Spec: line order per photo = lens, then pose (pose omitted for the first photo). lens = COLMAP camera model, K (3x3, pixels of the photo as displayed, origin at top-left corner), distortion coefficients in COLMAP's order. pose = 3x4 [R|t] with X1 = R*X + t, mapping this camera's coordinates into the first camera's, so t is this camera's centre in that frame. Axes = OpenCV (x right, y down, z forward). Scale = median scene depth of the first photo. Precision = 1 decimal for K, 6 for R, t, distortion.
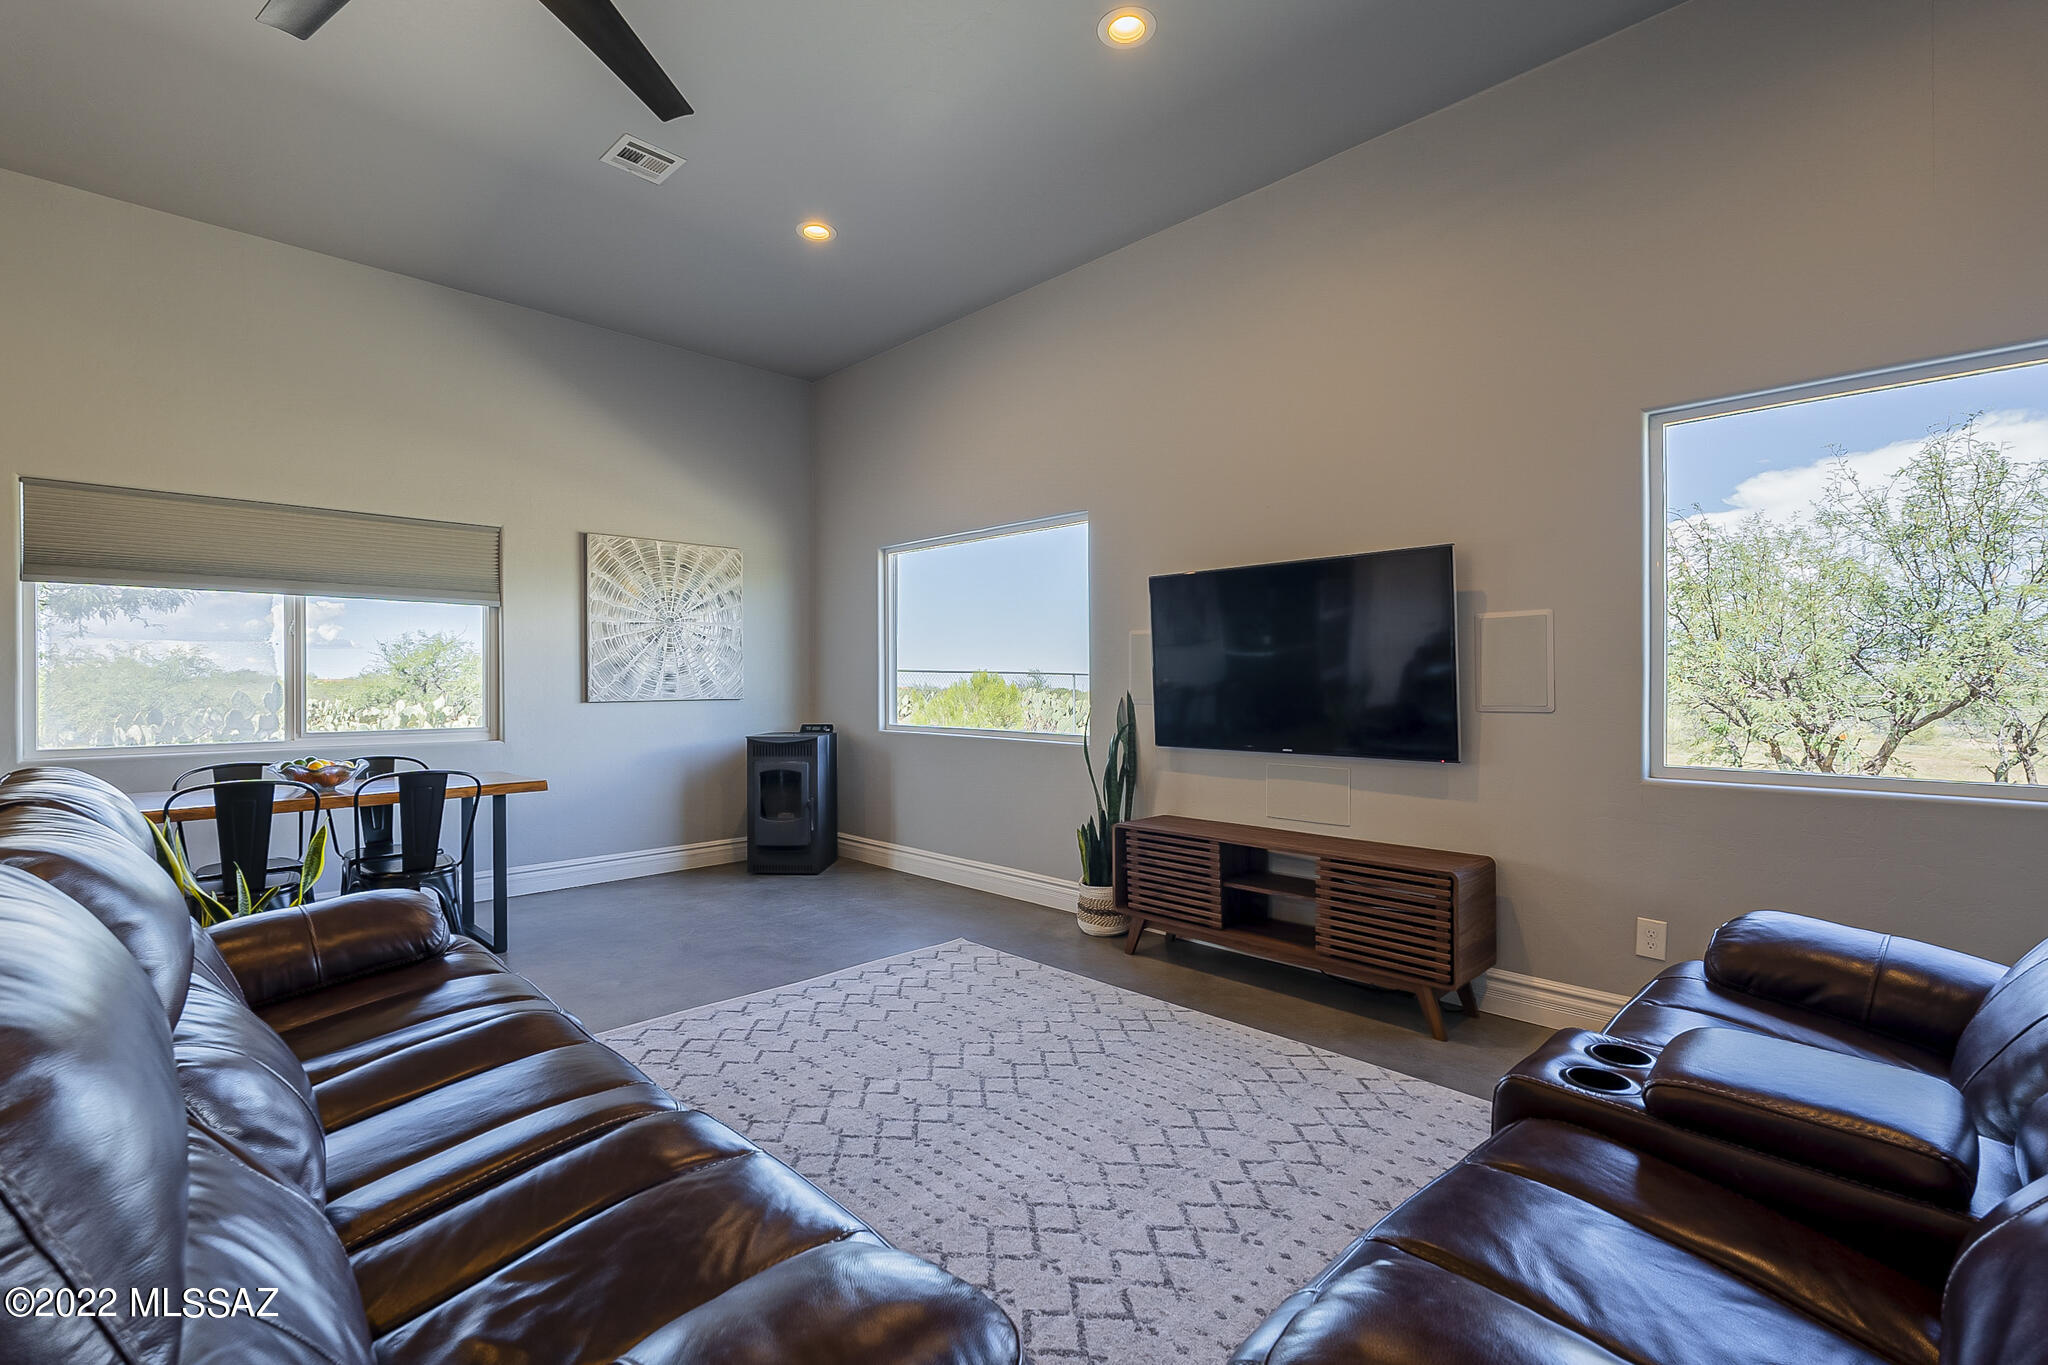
lens RADIAL K [[916.2, 0, 1021.3], [0, 916.2, 685.2], [0, 0, 1]] dist [-0.001449, -0.001051]
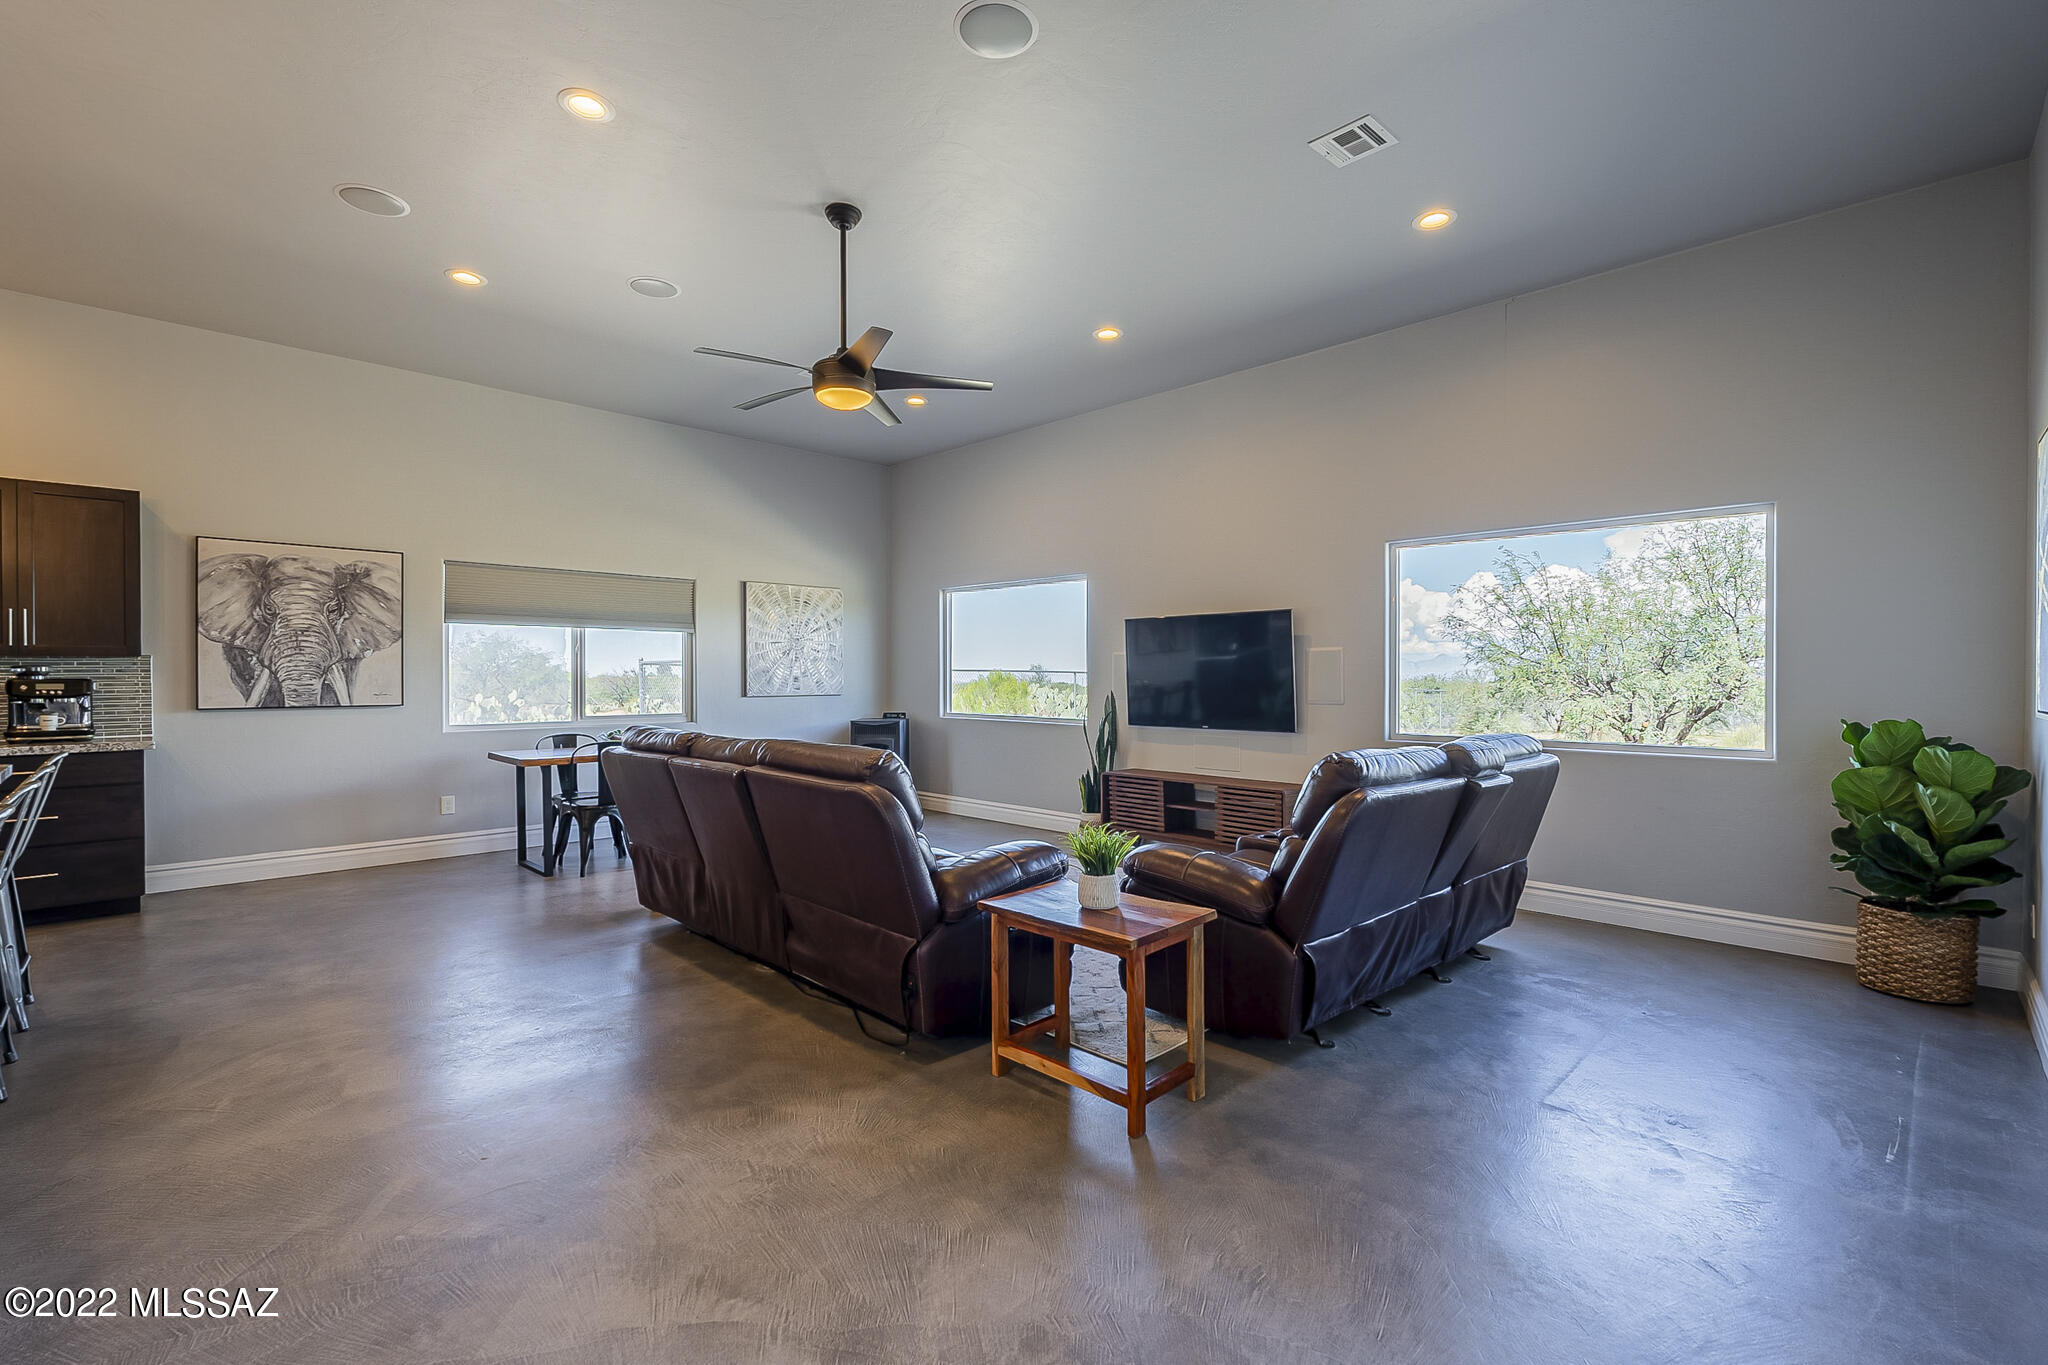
lens RADIAL K [[916.2, 0, 1025.1], [0, 916.2, 687.2], [0, 0, 1]] dist [-0.001449, -0.001051]
pose [[0.999985, 0.002363, 0.005014, -0.034677], [-0.002408, 0.999956, 0.009046, -0.011422], [-0.004992, -0.009058, 0.999947, -0.497748]]
